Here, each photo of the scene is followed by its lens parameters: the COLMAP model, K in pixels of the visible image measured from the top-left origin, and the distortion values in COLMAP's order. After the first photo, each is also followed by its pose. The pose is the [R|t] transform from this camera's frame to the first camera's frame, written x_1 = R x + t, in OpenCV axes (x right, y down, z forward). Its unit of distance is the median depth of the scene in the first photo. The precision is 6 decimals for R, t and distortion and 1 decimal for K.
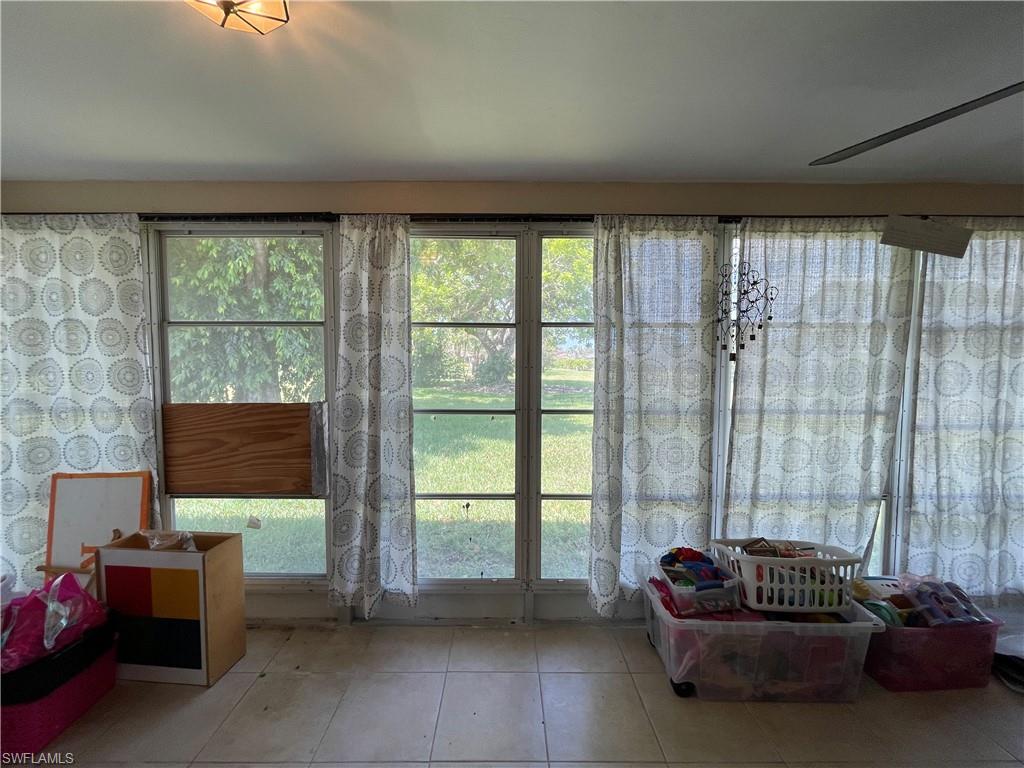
lens RADIAL K [[415.1, 0, 510.8], [0, 415.1, 385.7], [0, 0, 1]] dist [0.000109, 0.000004]
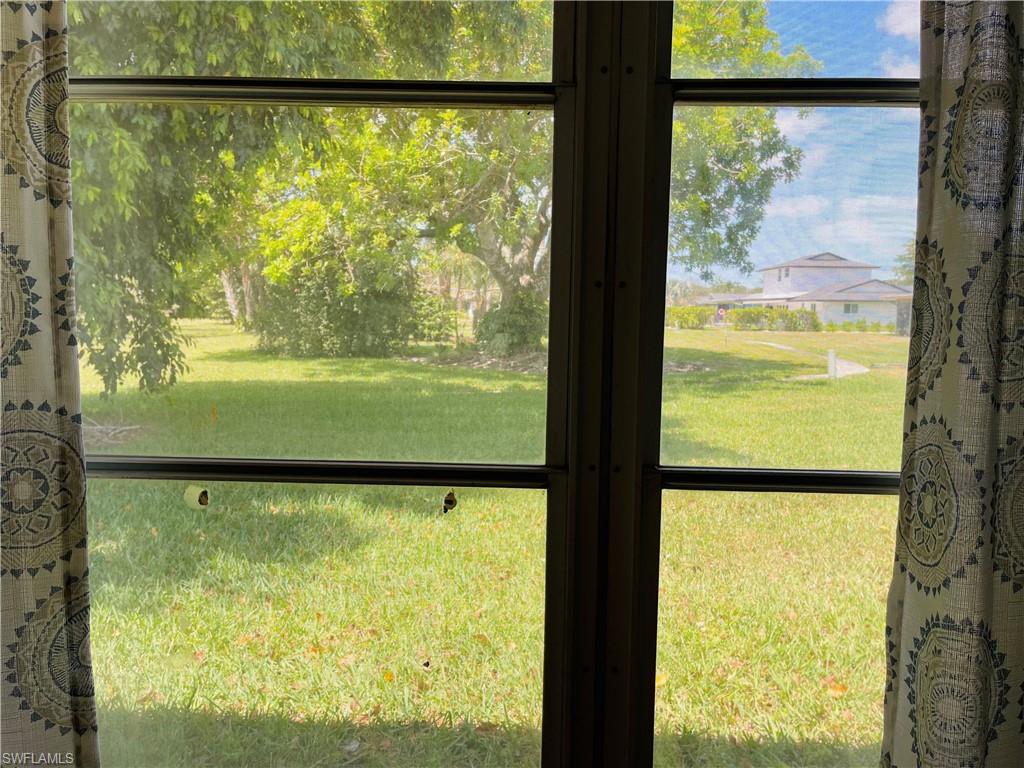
lens RADIAL K [[739.2, 0, 513.7], [0, 739.2, 385.2], [0, 0, 1]] dist [-0.001921, -0.000197]
pose [[0.998802, 0.013797, -0.046949, 0.001649], [-0.011944, 0.999148, 0.039516, 0.000021], [0.047454, -0.038908, 0.998115, 0.108596]]
